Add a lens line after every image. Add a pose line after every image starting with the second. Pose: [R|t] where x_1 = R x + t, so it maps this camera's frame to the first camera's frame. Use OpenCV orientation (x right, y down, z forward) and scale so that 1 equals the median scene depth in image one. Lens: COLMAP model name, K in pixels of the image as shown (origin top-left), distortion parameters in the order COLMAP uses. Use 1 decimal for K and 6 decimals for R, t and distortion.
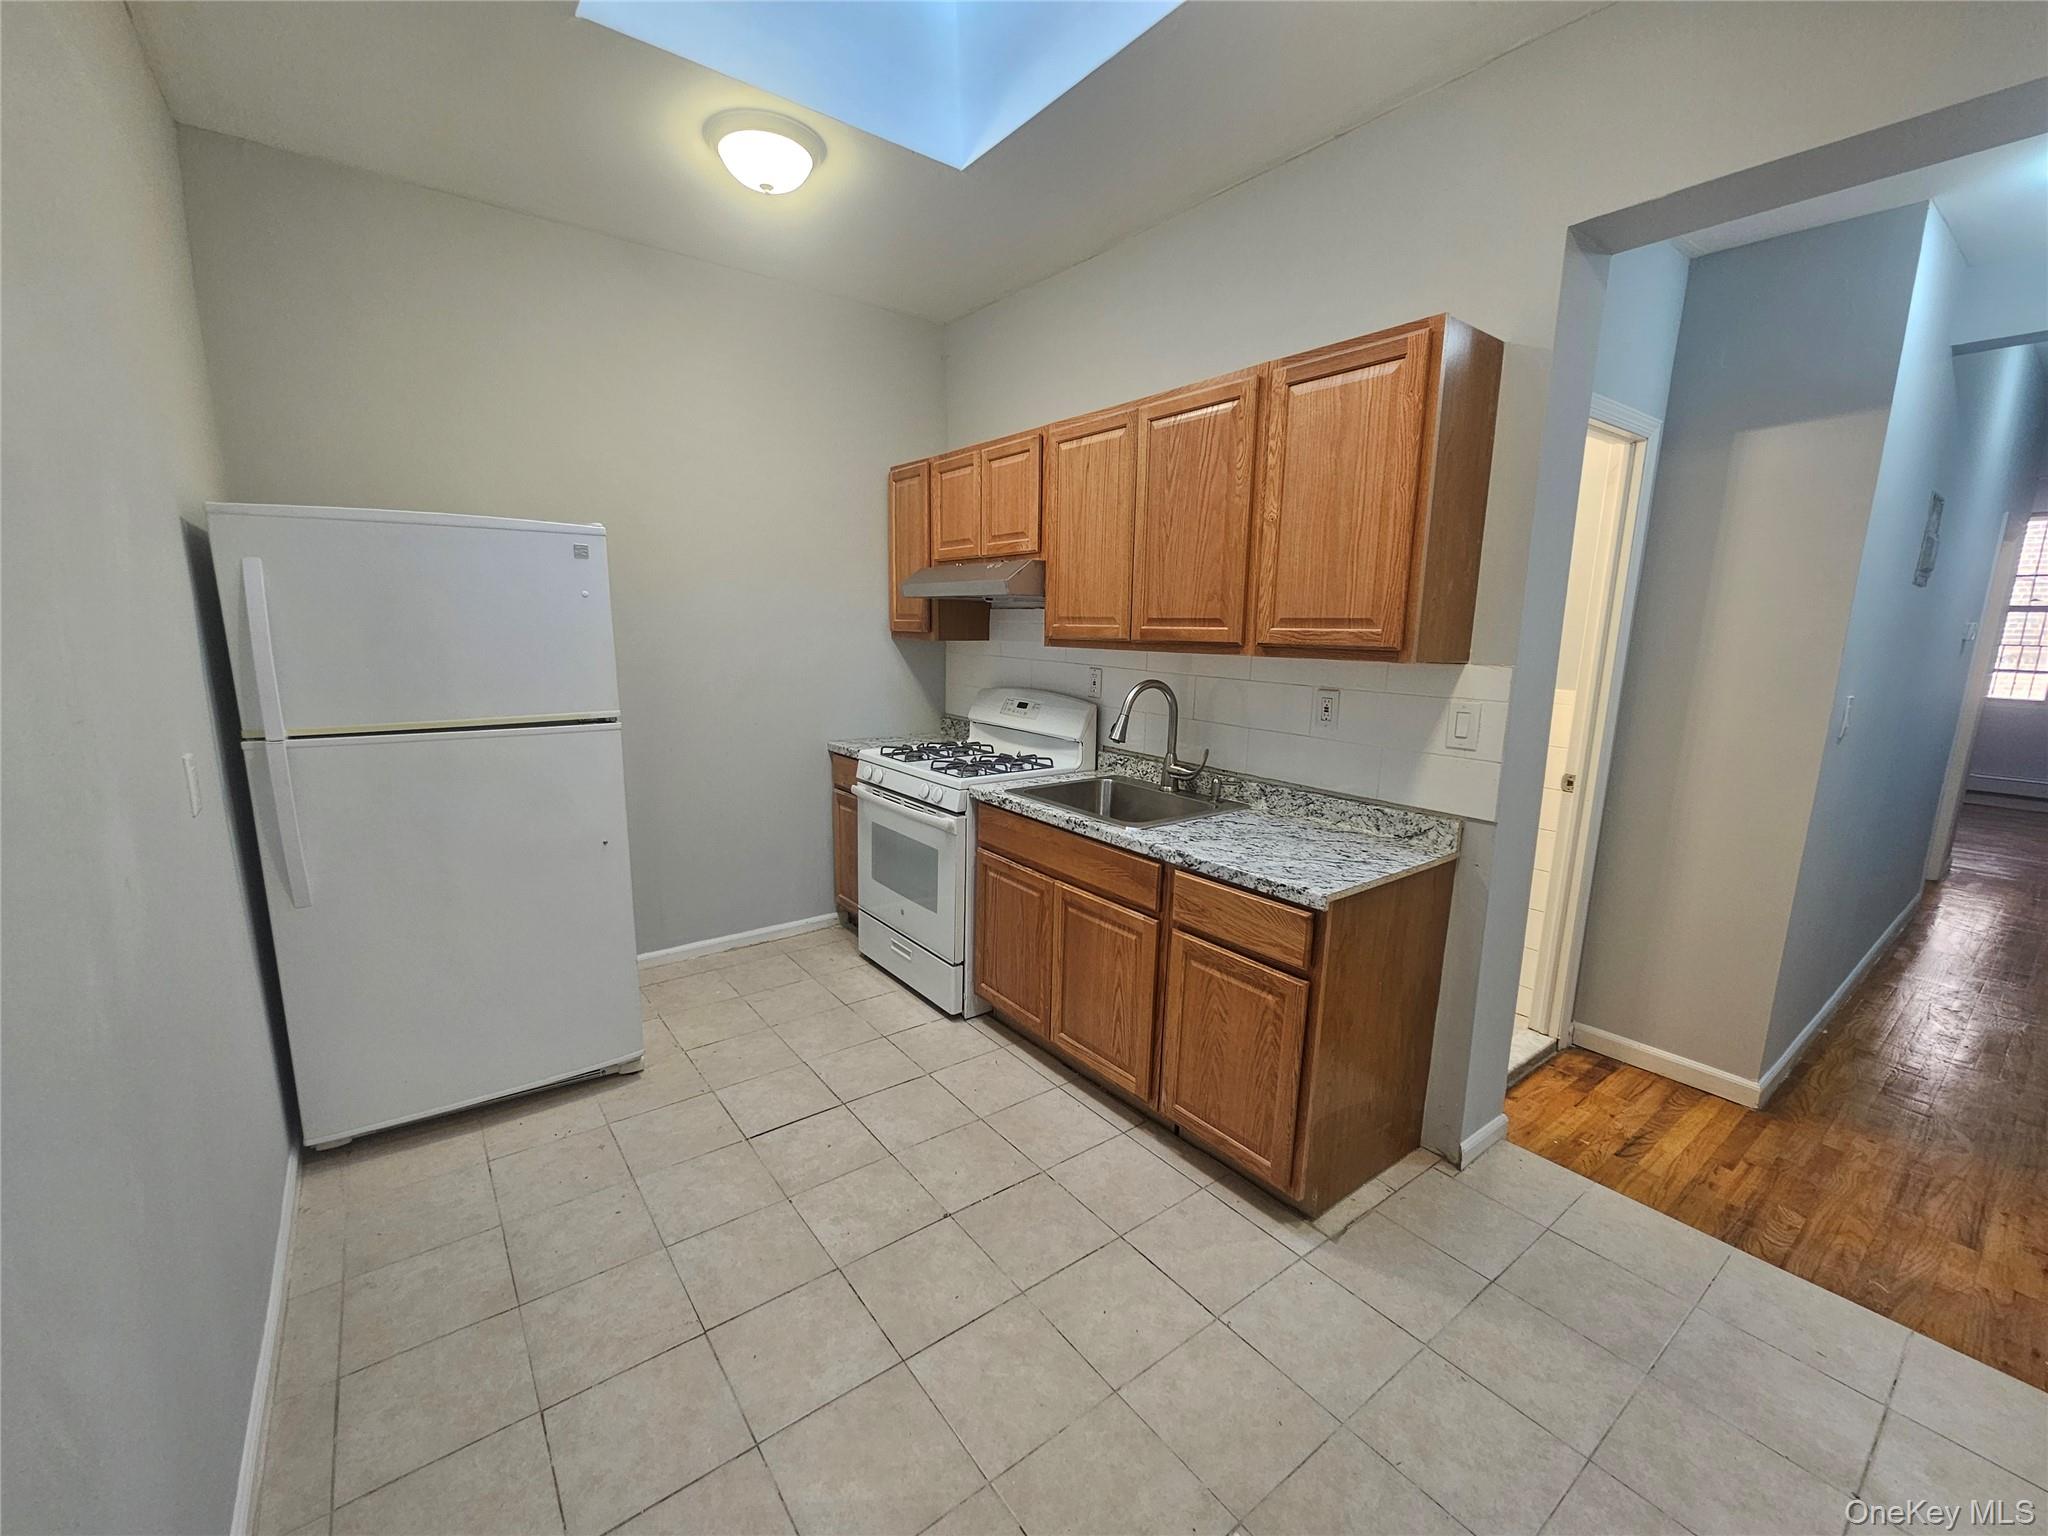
lens RADIAL K [[835.8, 0, 1016.4], [0, 835.8, 777.8], [0, 0, 1]] dist [-0.000217, -0.000003]
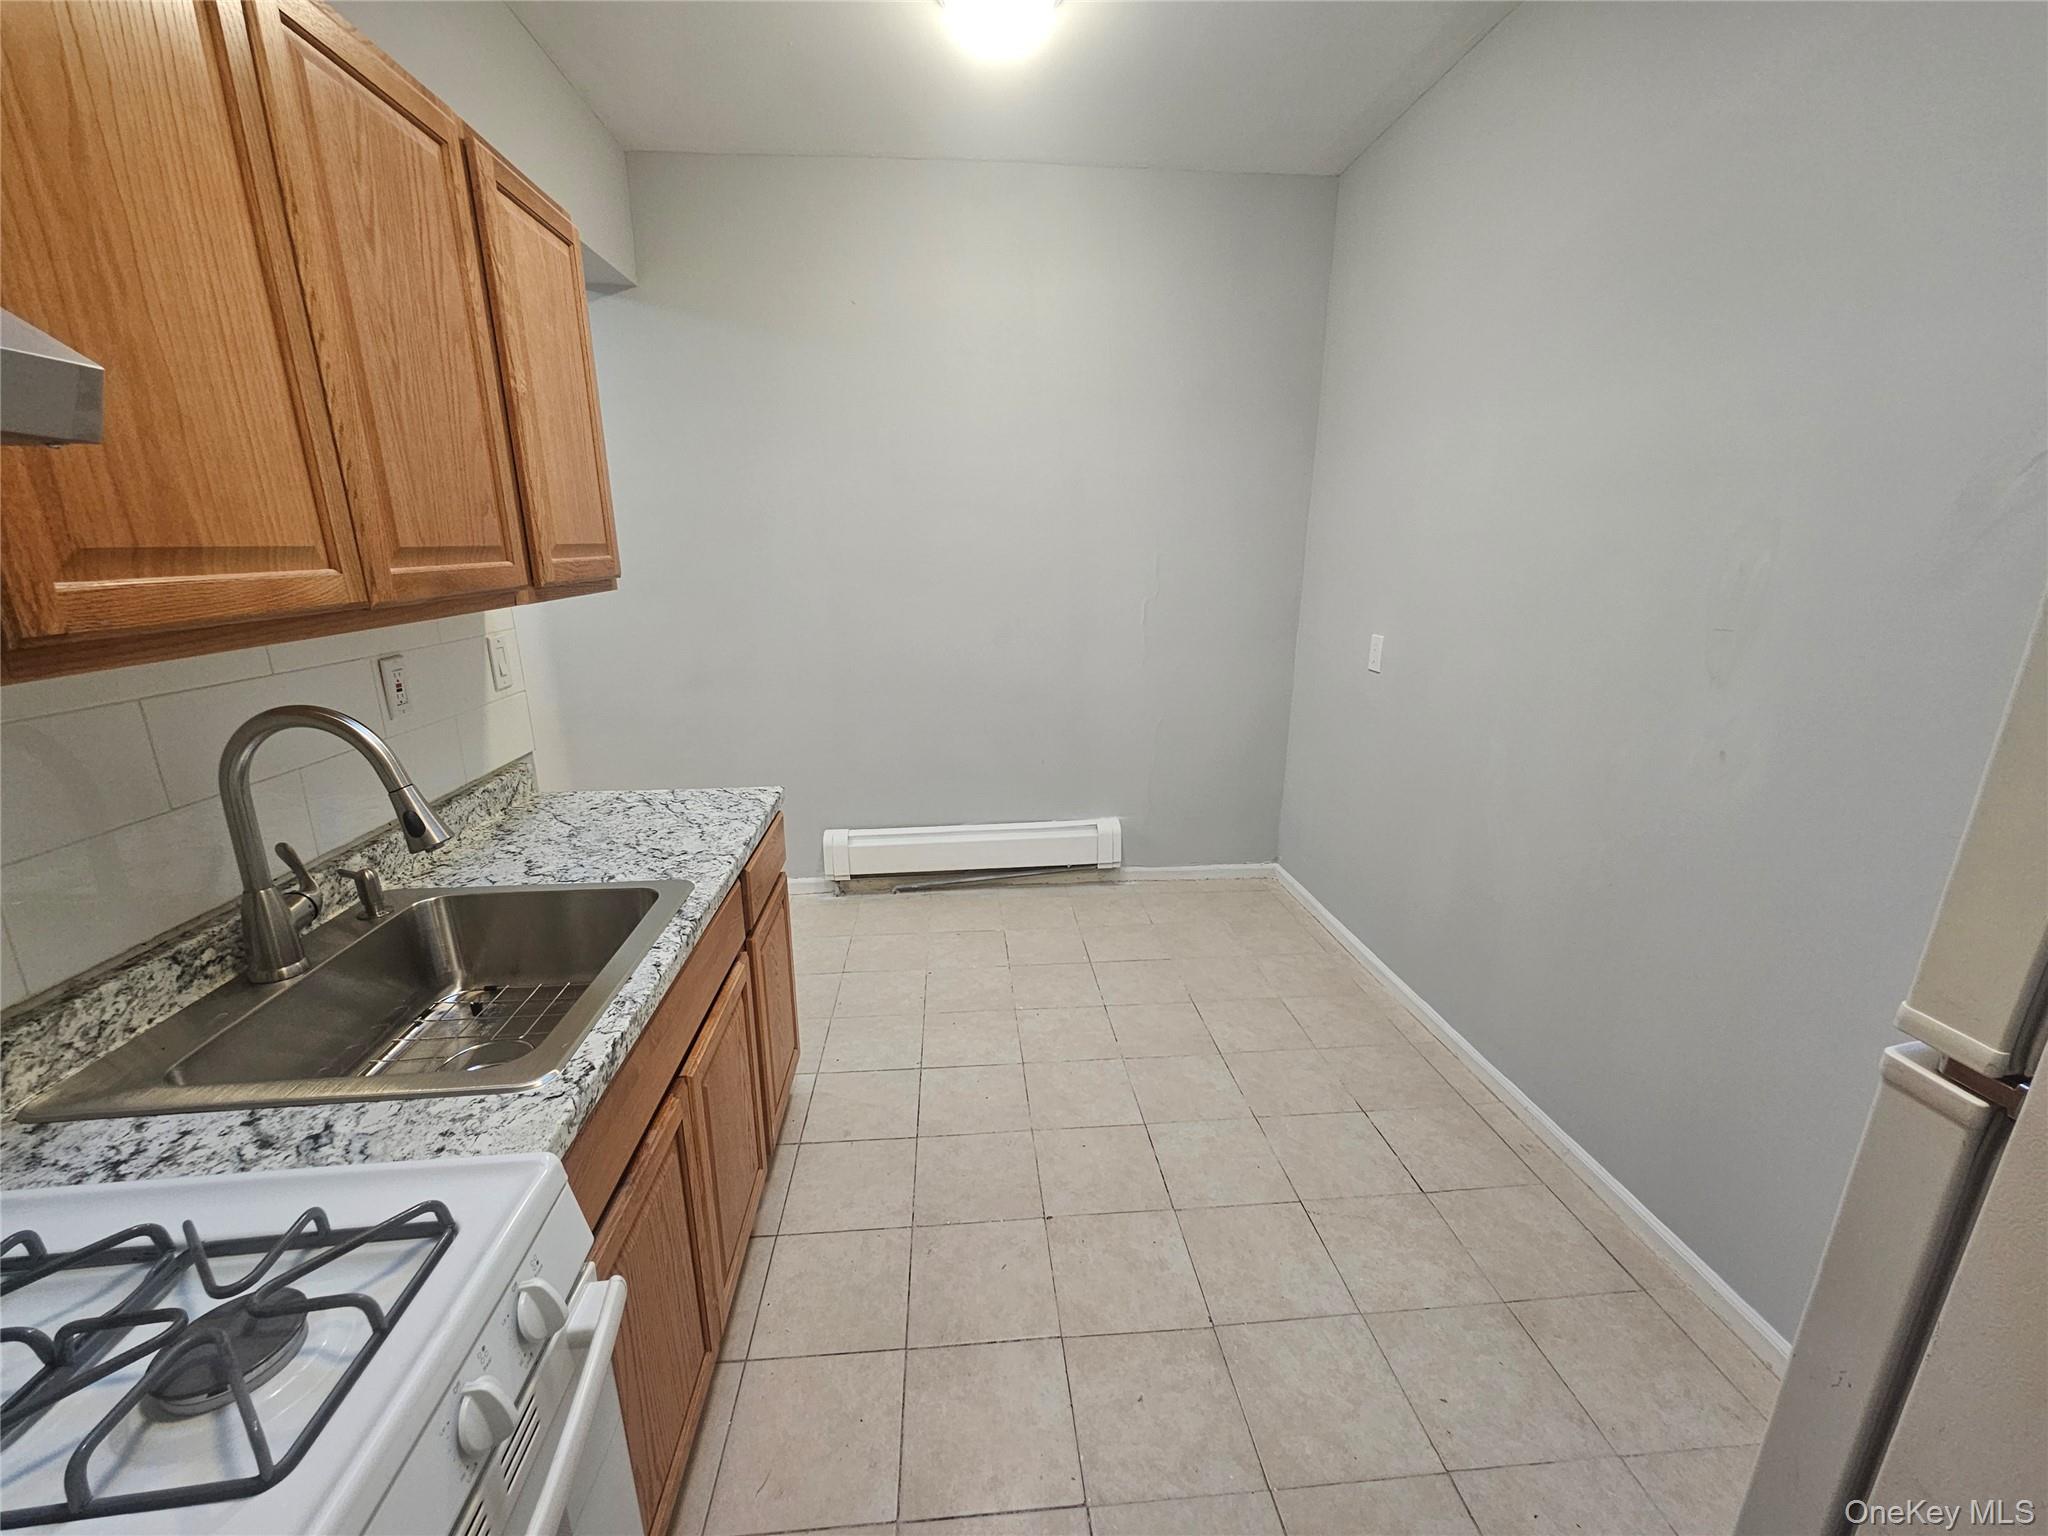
lens RADIAL K [[835.8, 0, 1016.4], [0, 835.8, 777.8], [0, 0, 1]] dist [-0.000217, -0.000003]
pose [[-0.844591, -0.156528, 0.512021, -0.398873], [0.090023, 0.901181, 0.423992, -0.266823], [-0.527790, 0.404194, -0.747038, 1.344994]]
